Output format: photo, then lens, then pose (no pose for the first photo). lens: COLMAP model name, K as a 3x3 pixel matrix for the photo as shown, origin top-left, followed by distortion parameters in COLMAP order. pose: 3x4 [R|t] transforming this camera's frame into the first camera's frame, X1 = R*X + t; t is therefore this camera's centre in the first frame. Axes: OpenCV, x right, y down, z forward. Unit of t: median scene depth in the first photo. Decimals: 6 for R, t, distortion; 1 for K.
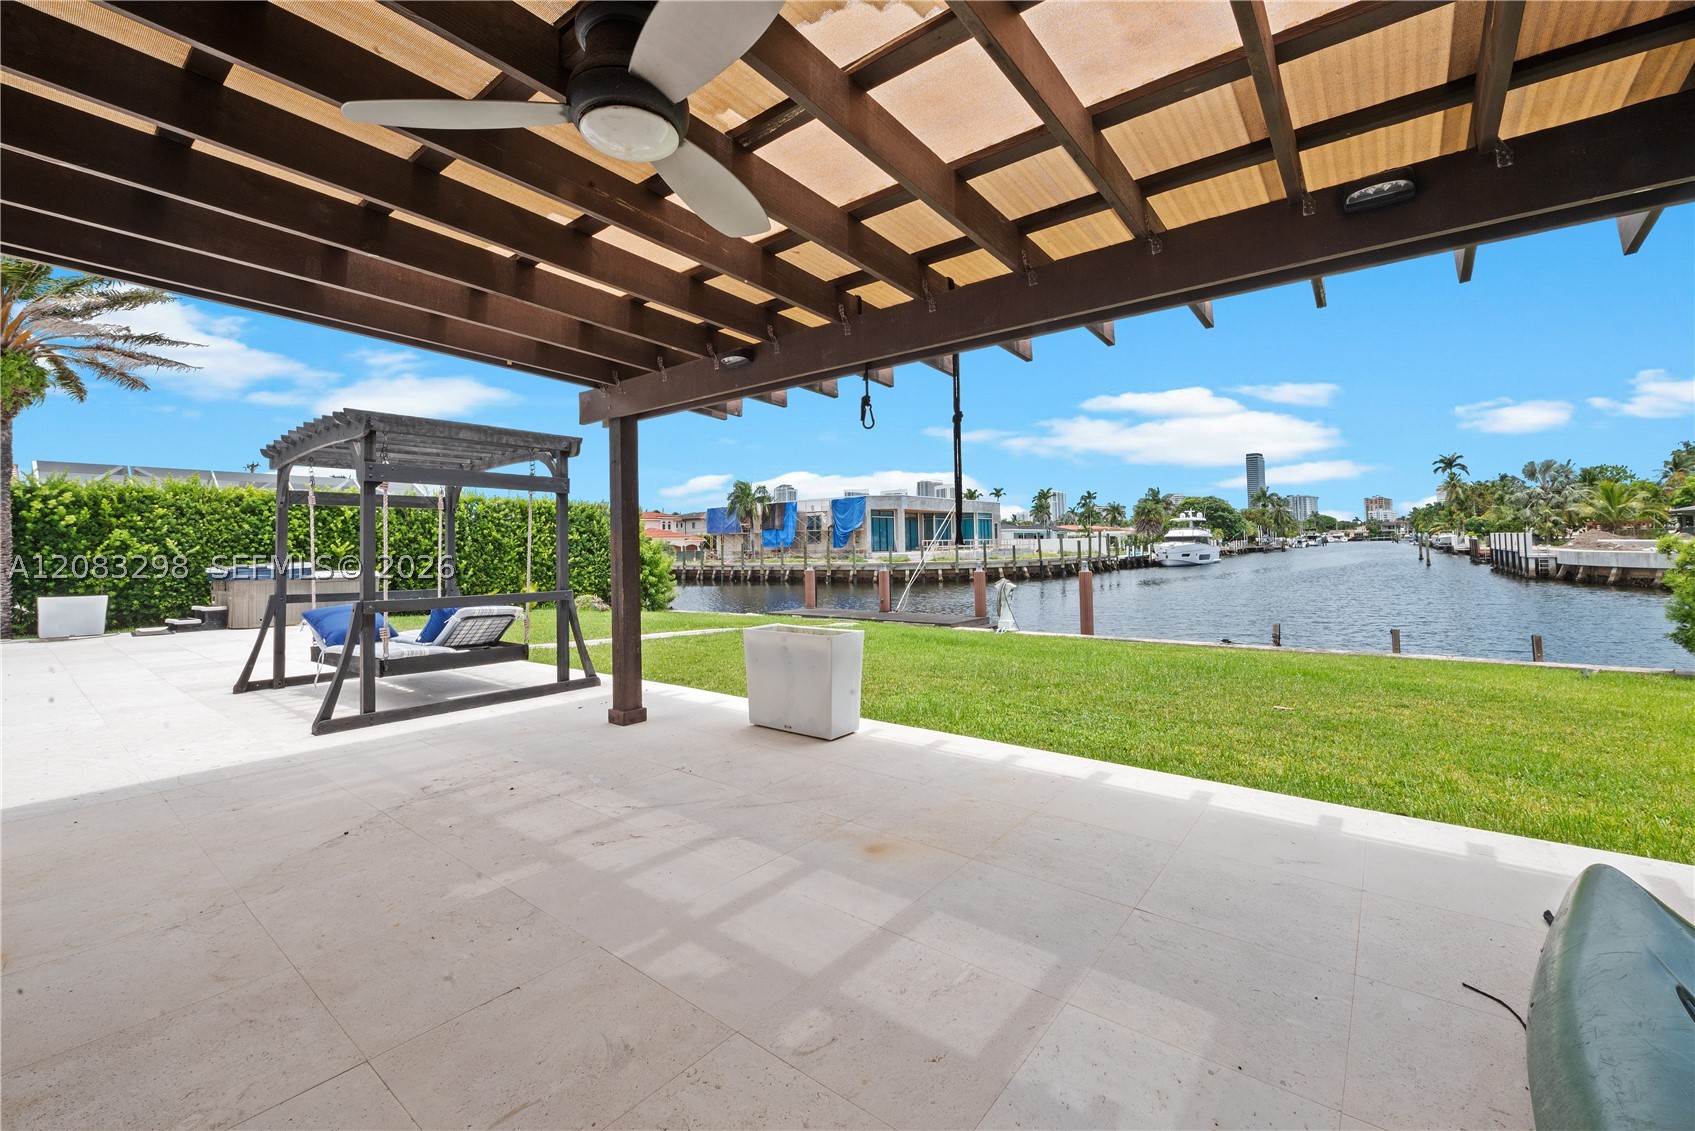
lens RADIAL K [[692.7, 0, 852.5], [0, 692.7, 548.1], [0, 0, 1]] dist [-0.008968, -0.001393]
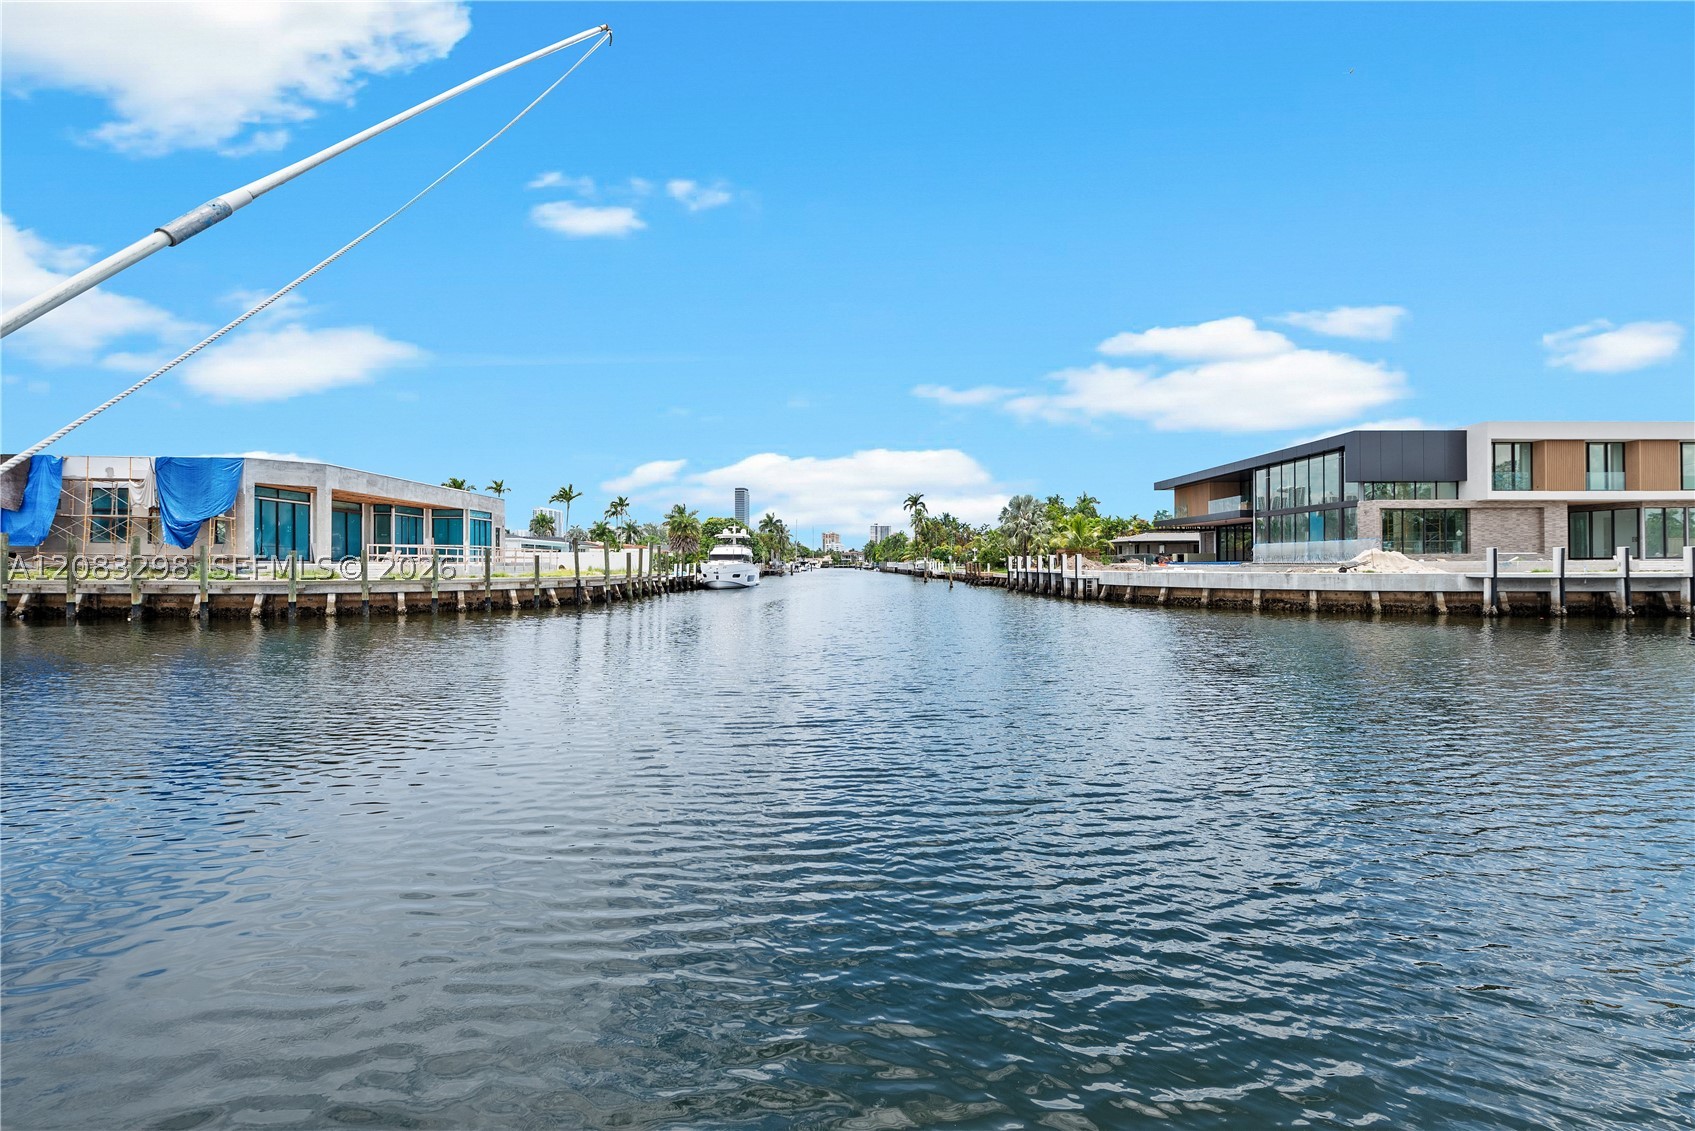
lens RADIAL K [[691.8, 0, 852.0], [0, 691.8, 576.1], [0, 0, 1]] dist [-0.008396, -0.001738]
pose [[0.766861, 0.011114, 0.641717, 0.040037], [-0.015074, 0.999886, 0.000697, 0.009252], [-0.641636, -0.010208, 0.766941, 0.275181]]
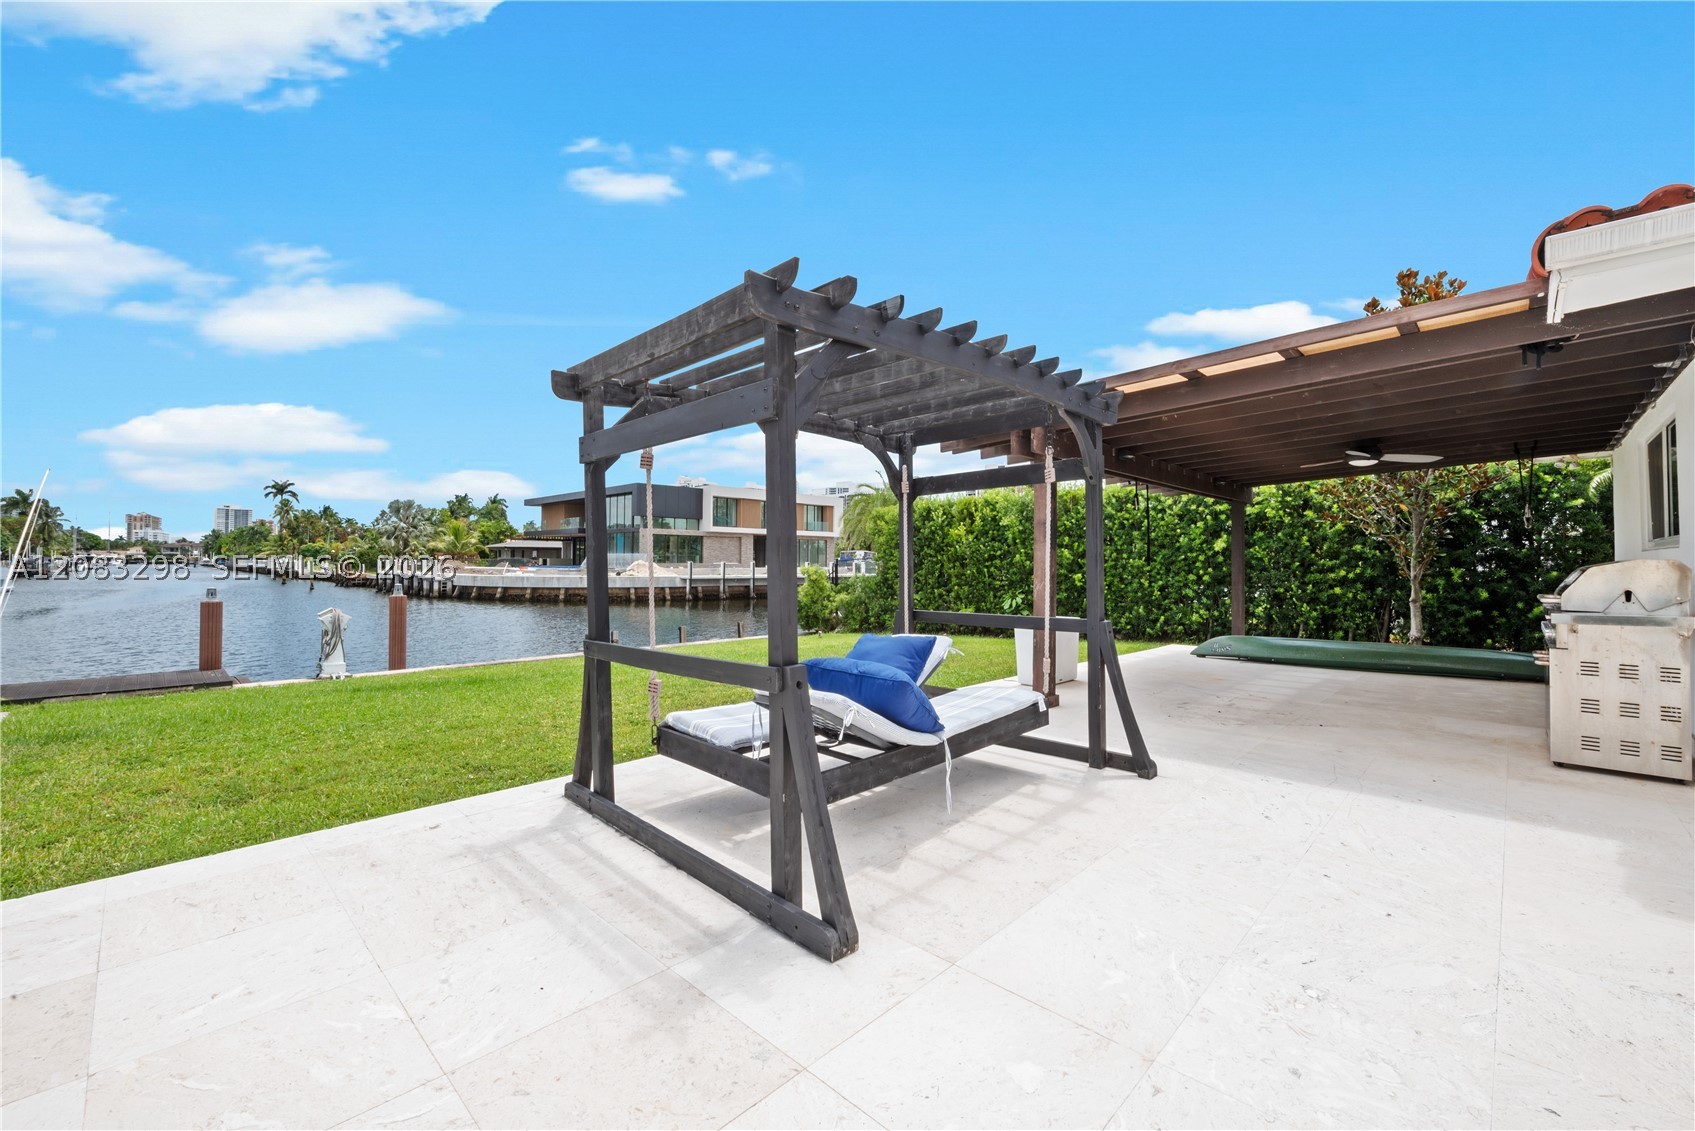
lens RADIAL K [[692.7, 0, 867.9], [0, 692.7, 540.5], [0, 0, 1]] dist [-0.008968, -0.001393]
pose [[0.089065, 0.053374, 0.994595, -0.108462], [-0.005467, 0.998574, -0.053098, 0.001967], [-0.996011, -0.000709, 0.089230, 0.080847]]
